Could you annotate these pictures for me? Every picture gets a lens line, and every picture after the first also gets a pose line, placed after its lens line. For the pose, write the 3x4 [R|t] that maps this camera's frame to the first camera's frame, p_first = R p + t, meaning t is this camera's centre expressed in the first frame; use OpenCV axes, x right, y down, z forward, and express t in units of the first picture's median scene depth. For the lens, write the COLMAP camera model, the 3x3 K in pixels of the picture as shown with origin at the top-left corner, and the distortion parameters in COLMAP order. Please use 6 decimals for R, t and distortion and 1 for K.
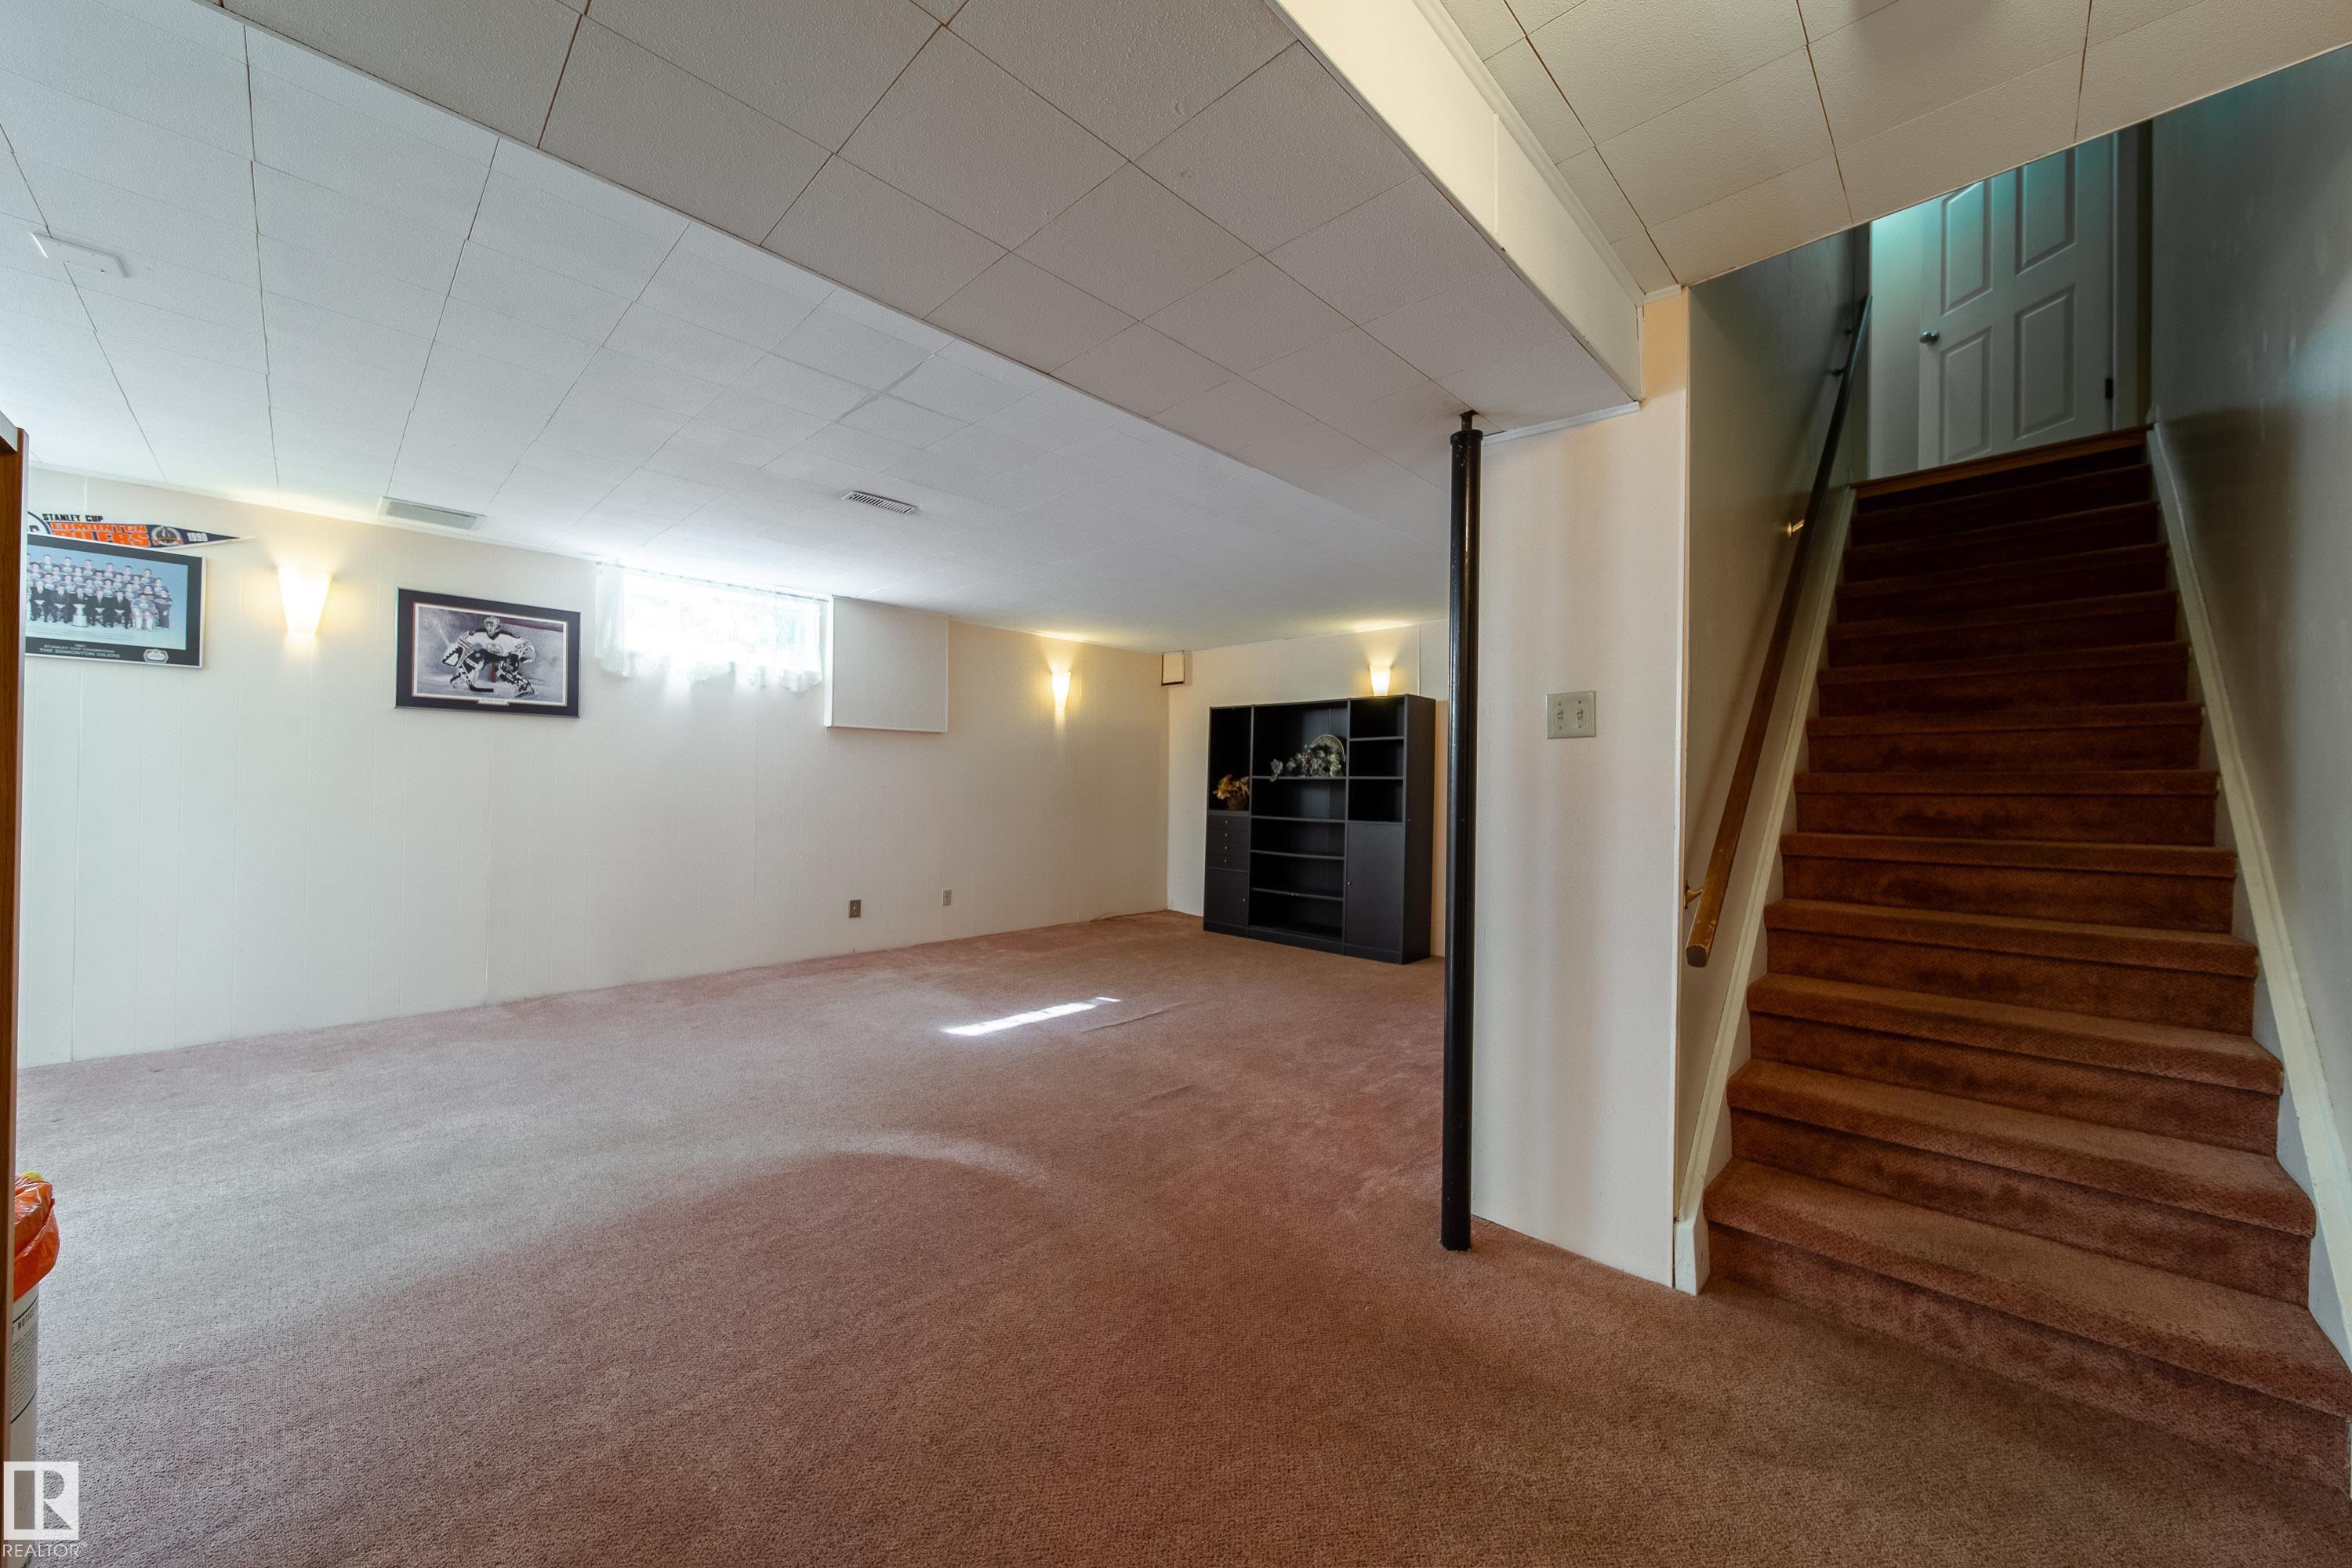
lens RADIAL K [[839.5, 0, 1180.4], [0, 839.5, 781.1], [0, 0, 1]] dist [0.001864, -0.001175]
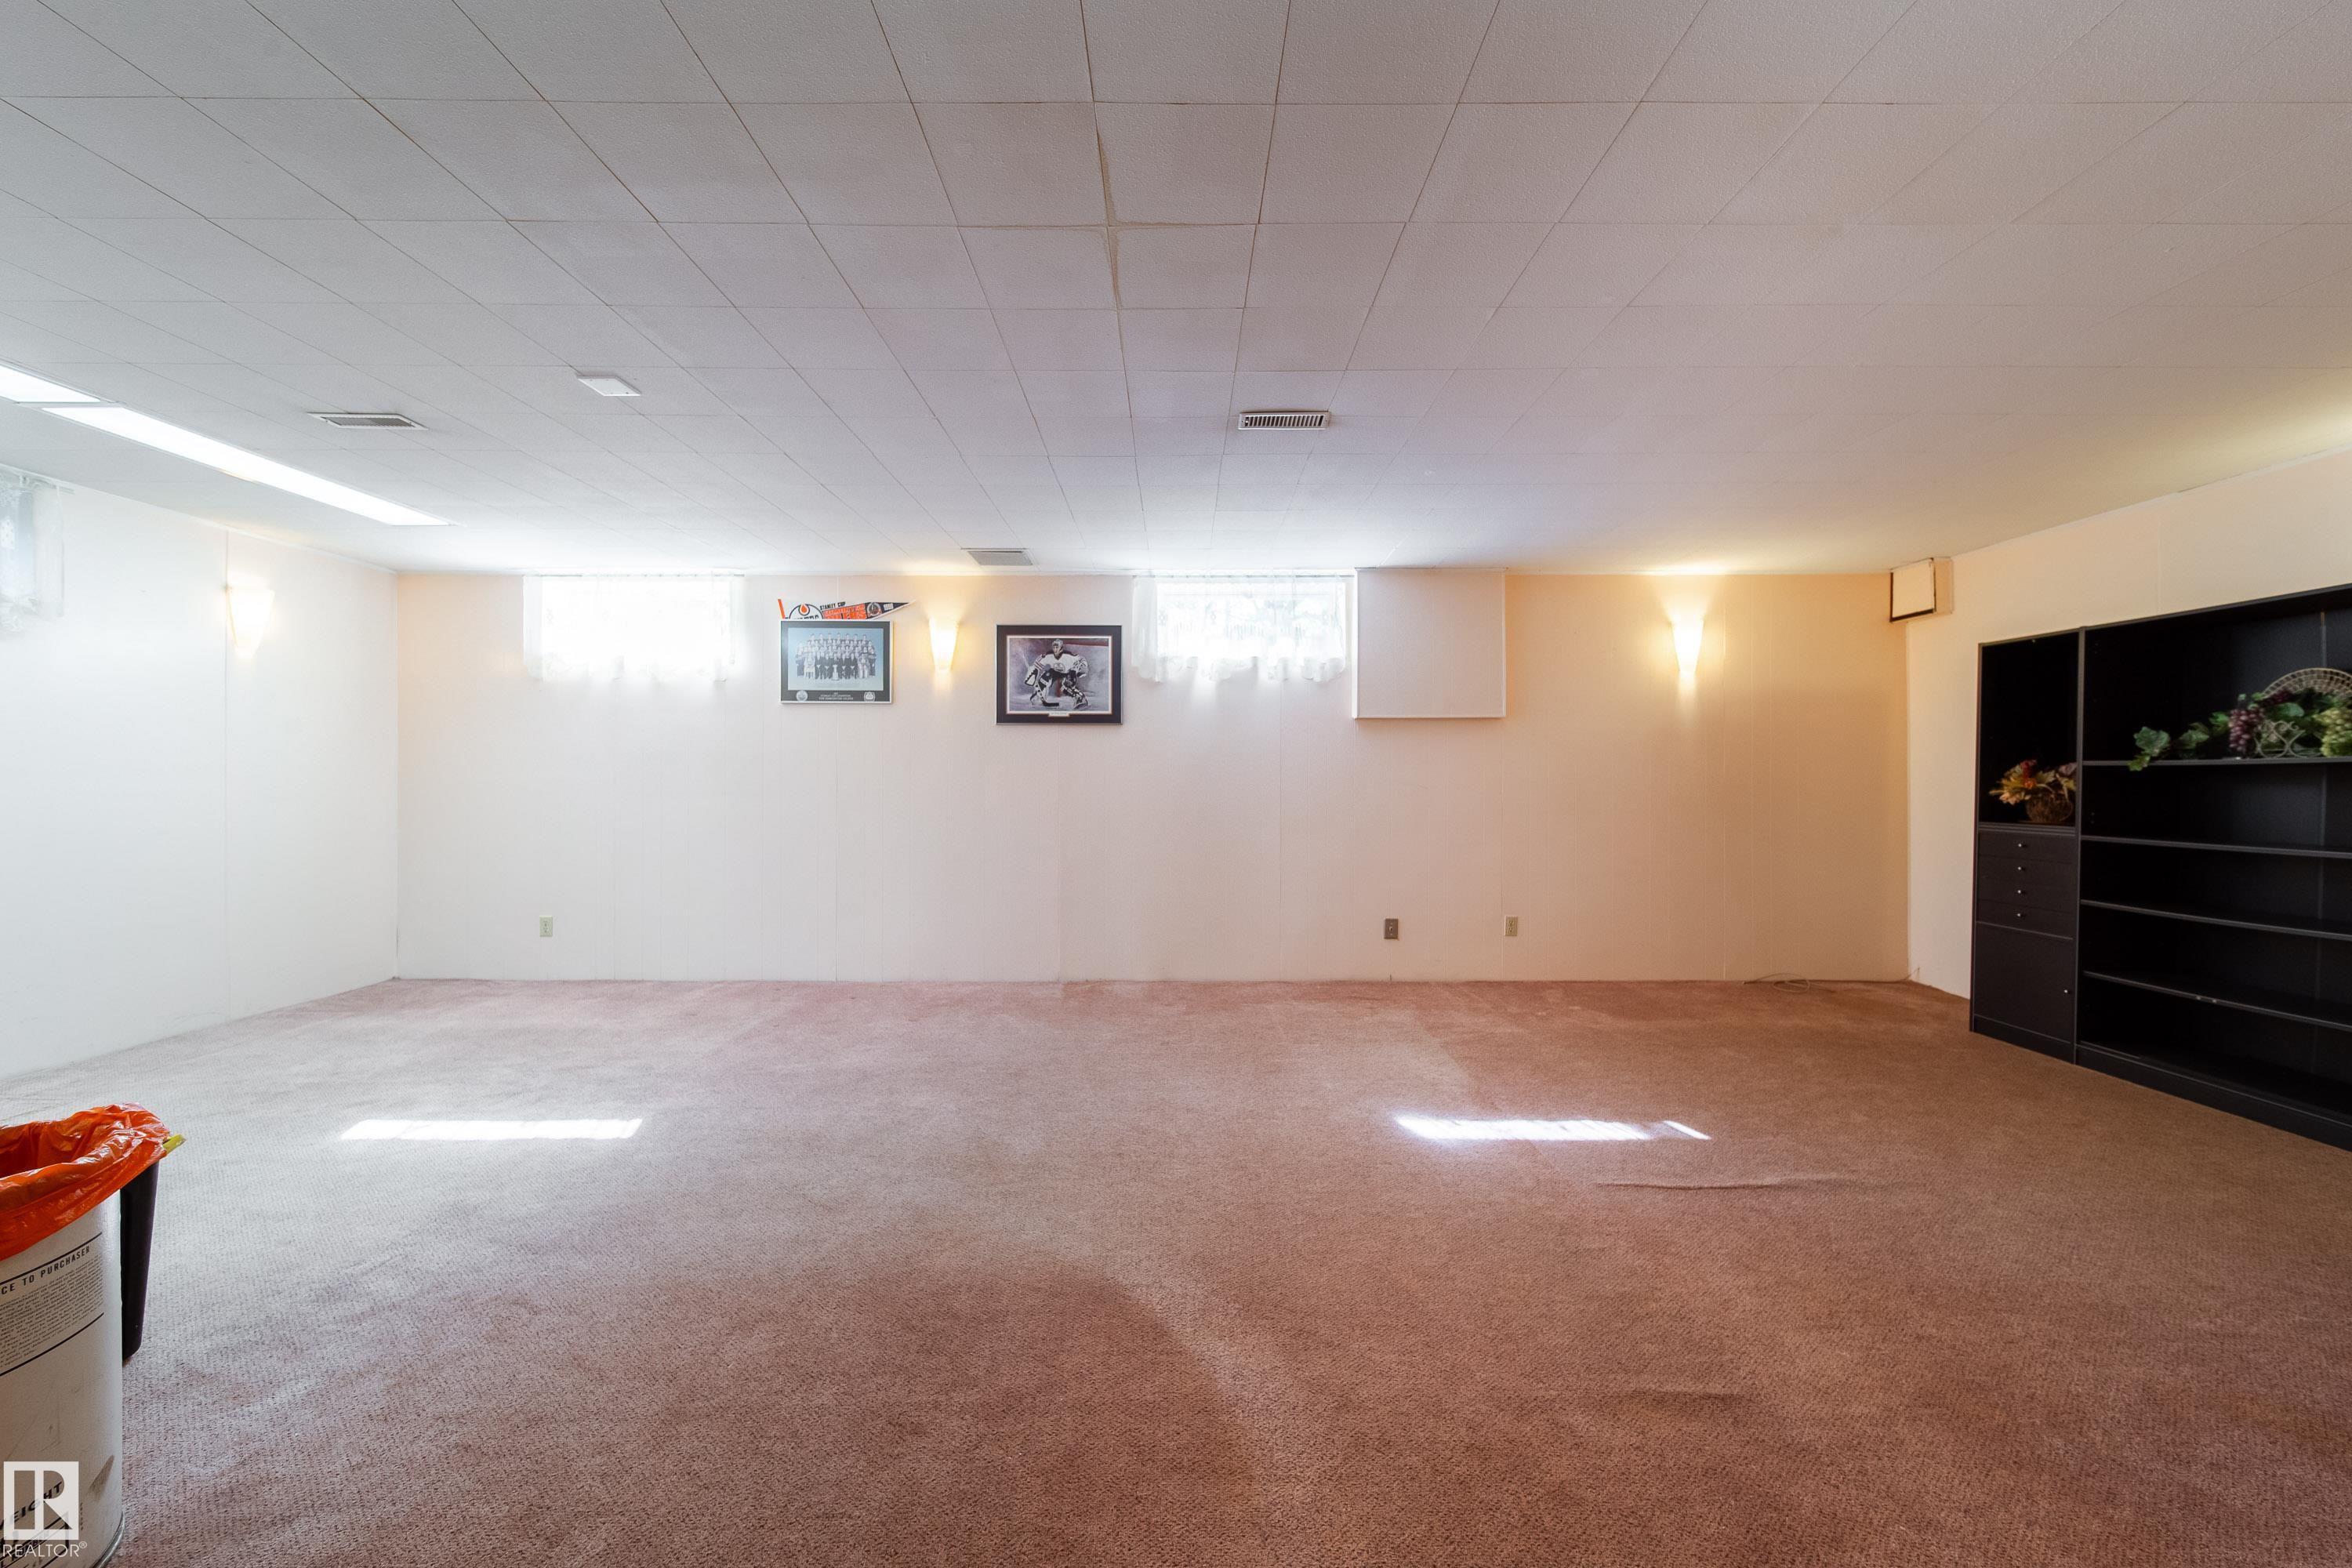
lens RADIAL K [[839.5, 0, 1180.4], [0, 839.5, 781.1], [0, 0, 1]] dist [0.001864, -0.001175]
pose [[0.693977, -0.011995, -0.719897, 0.104426], [0.012652, 0.999910, -0.004464, 0.002595], [0.719886, -0.006010, 0.694066, 0.316237]]
